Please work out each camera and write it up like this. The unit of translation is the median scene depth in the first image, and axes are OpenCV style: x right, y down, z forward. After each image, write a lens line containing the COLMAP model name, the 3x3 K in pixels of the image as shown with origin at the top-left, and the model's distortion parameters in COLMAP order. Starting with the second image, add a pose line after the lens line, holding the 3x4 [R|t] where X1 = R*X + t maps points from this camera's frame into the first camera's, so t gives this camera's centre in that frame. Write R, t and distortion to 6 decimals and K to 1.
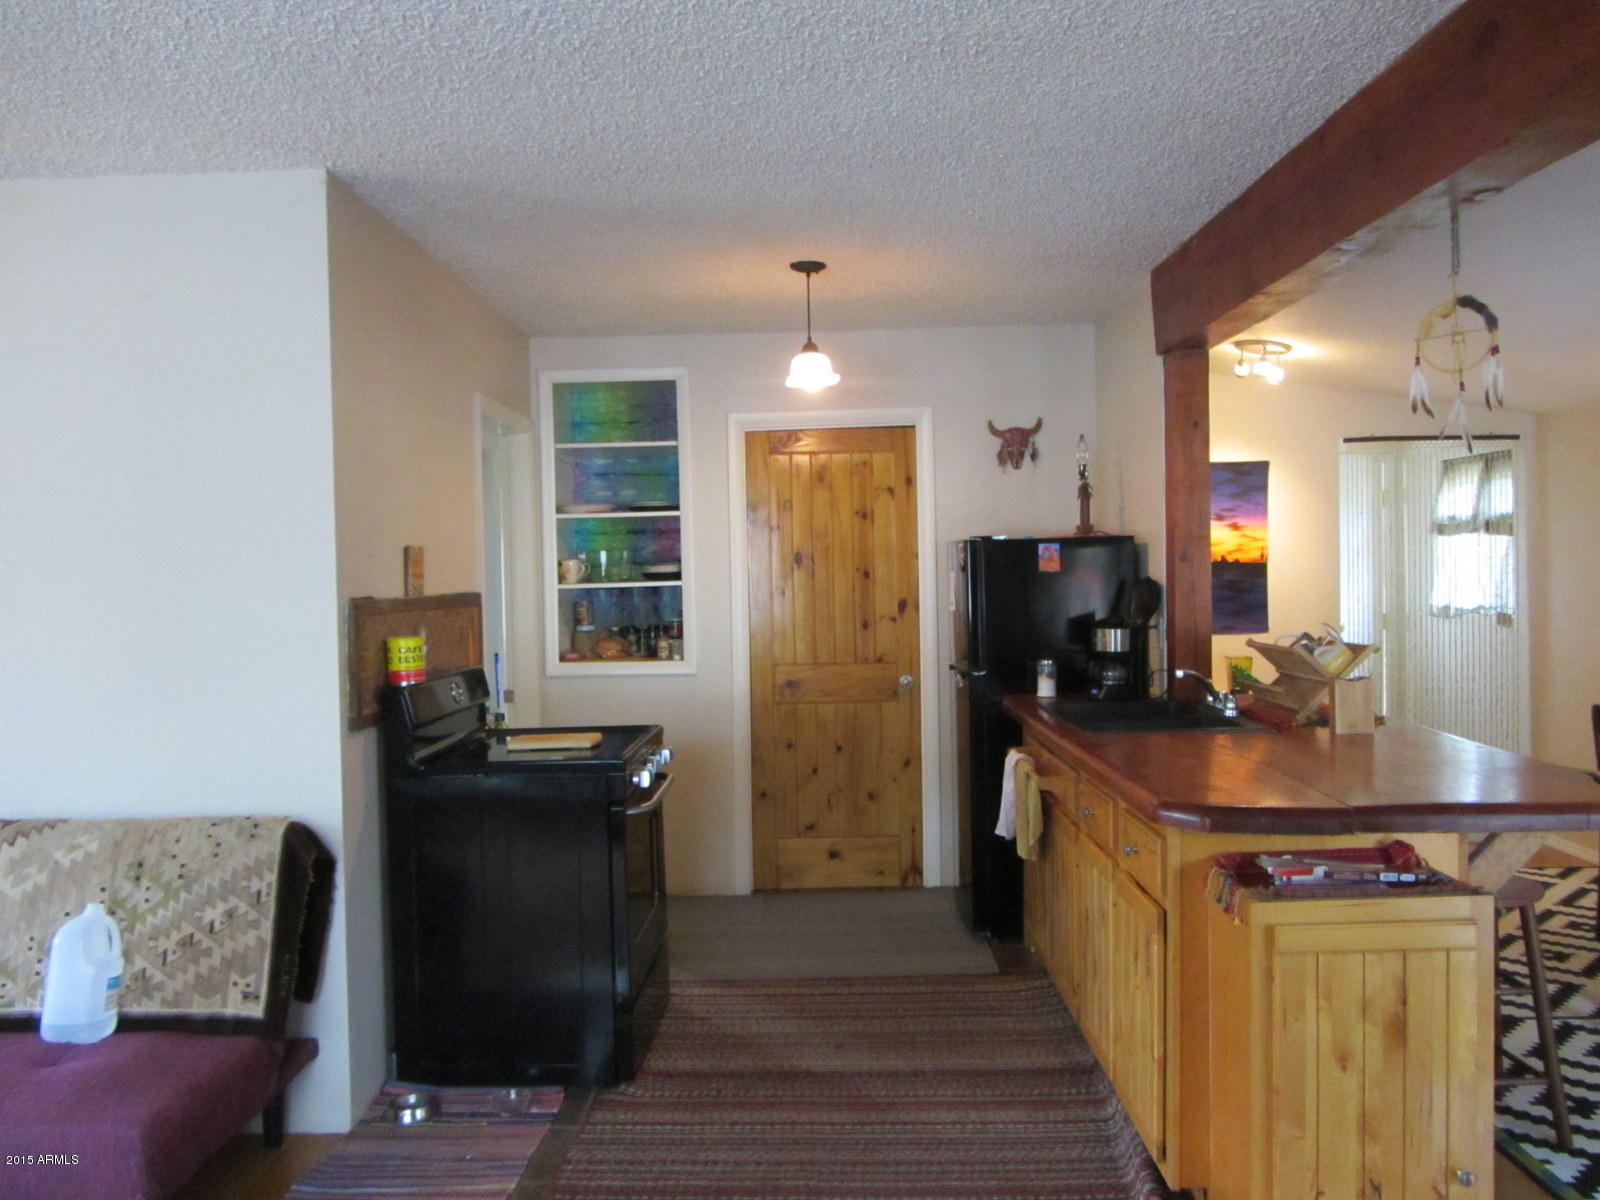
lens RADIAL K [[1326.7, 0, 814.1], [0, 1326.7, 593.8], [0, 0, 1]] dist [-0.039676, 0.016647]
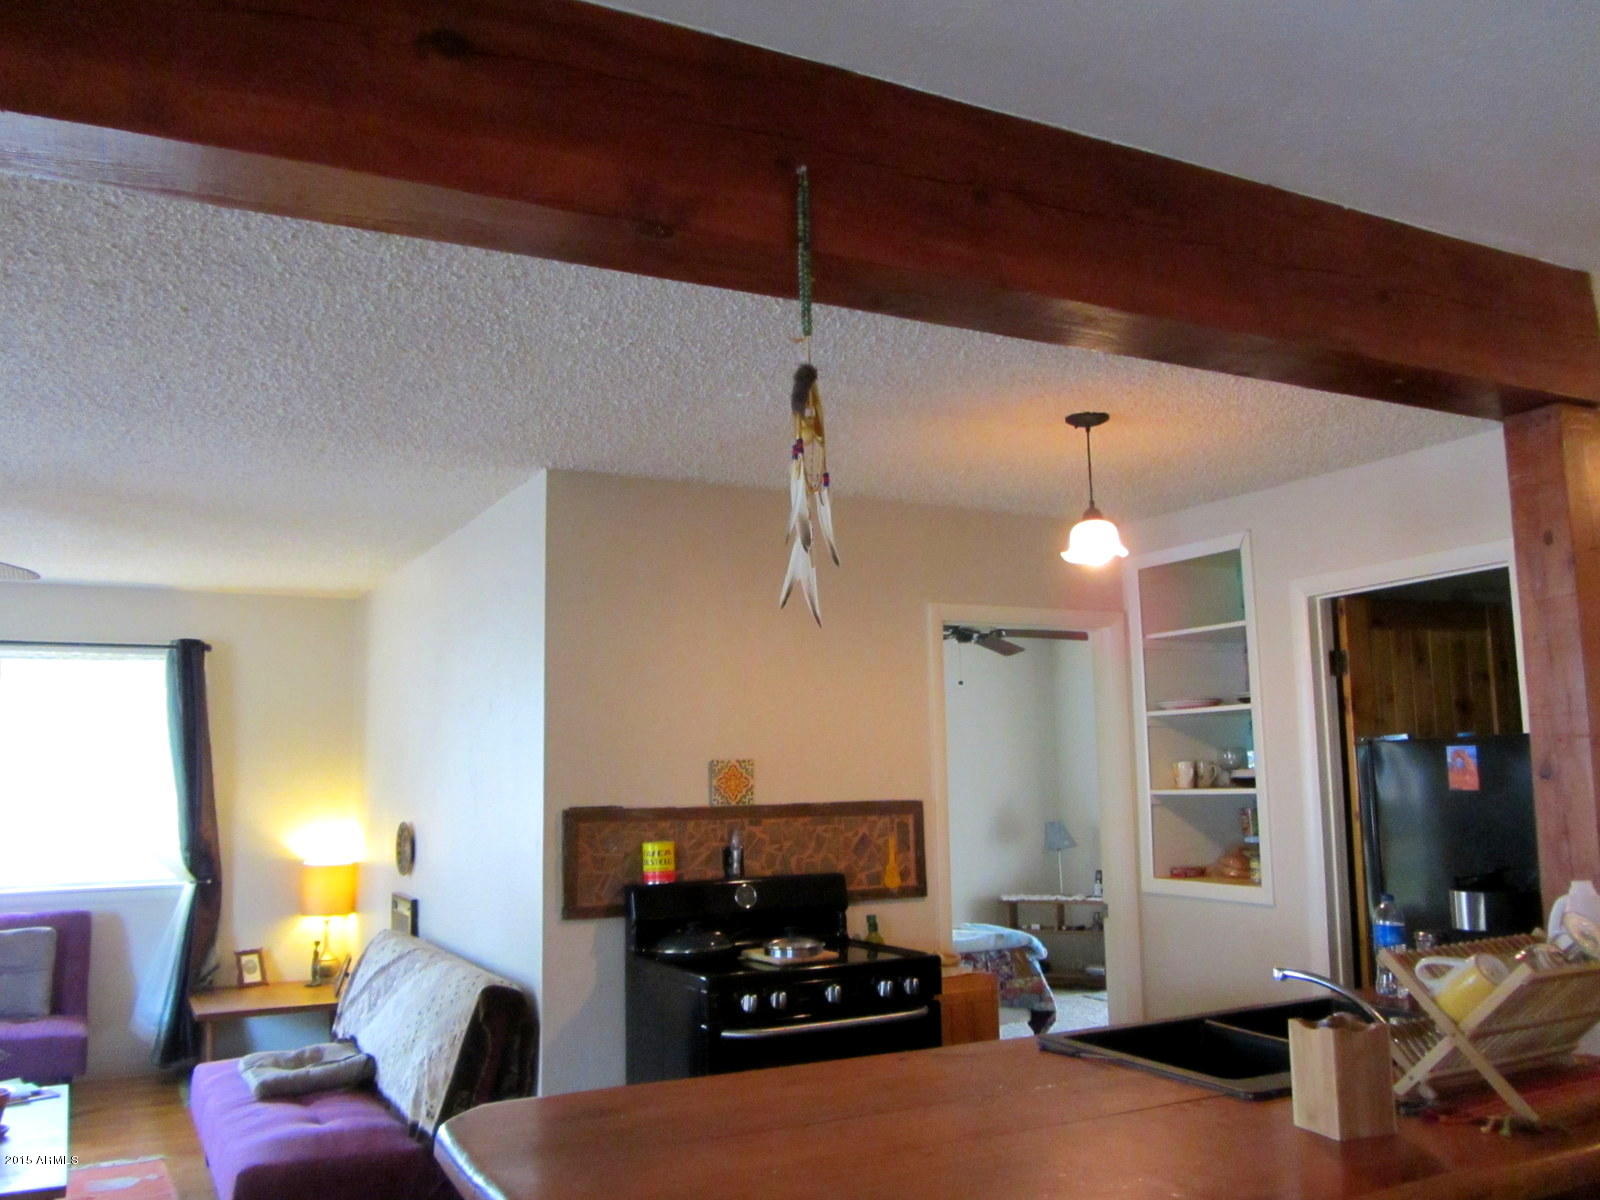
lens RADIAL K [[1326.7, 0, 822.0], [0, 1326.7, 594.3], [0, 0, 1]] dist [-0.039676, 0.016647]
pose [[0.479223, -0.105426, -0.871339, 0.781921], [-0.009086, 0.992111, -0.125036, -0.037827], [0.877646, 0.067837, 0.474484, 0.568382]]
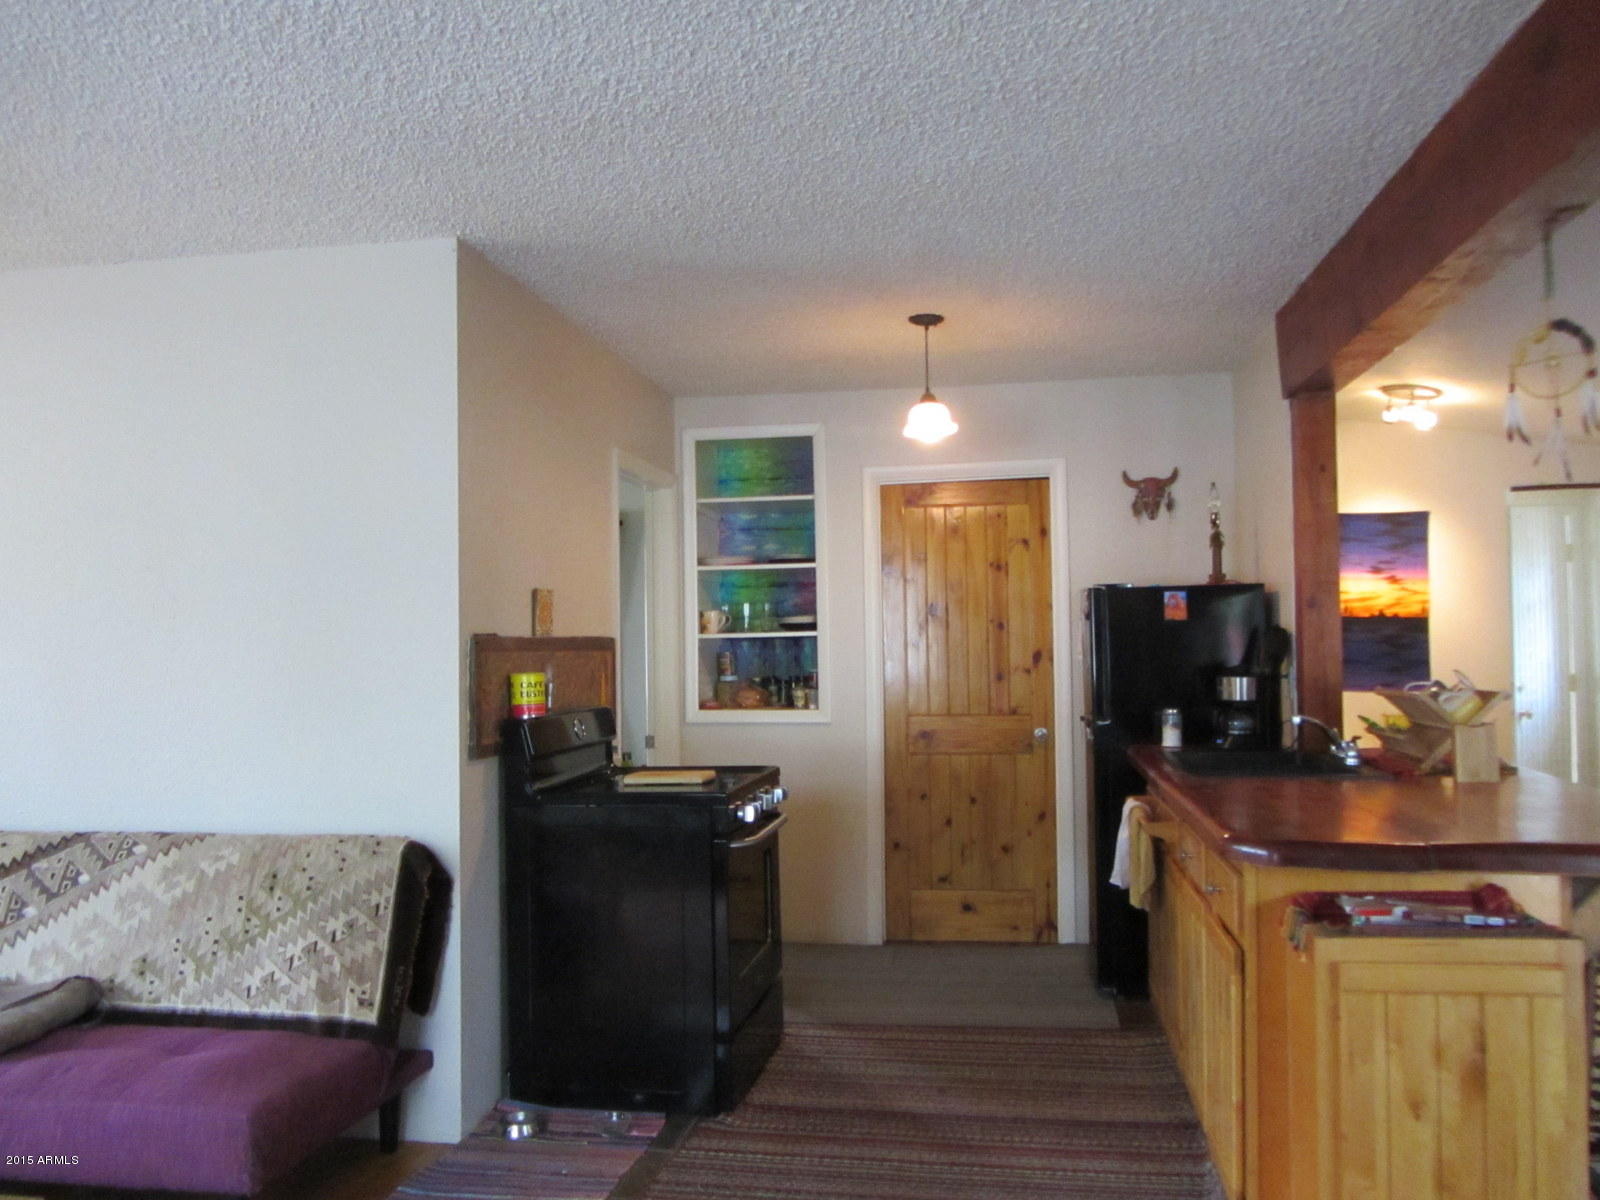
lens RADIAL K [[1326.7, 0, 810.3], [0, 1326.7, 591.3], [0, 0, 1]] dist [-0.039676, 0.016647]
pose [[0.989329, 0.000132, -0.145698, 0.069002], [-0.008001, 0.998540, -0.053421, 0.022273], [0.145478, 0.054017, 0.987886, -0.017477]]
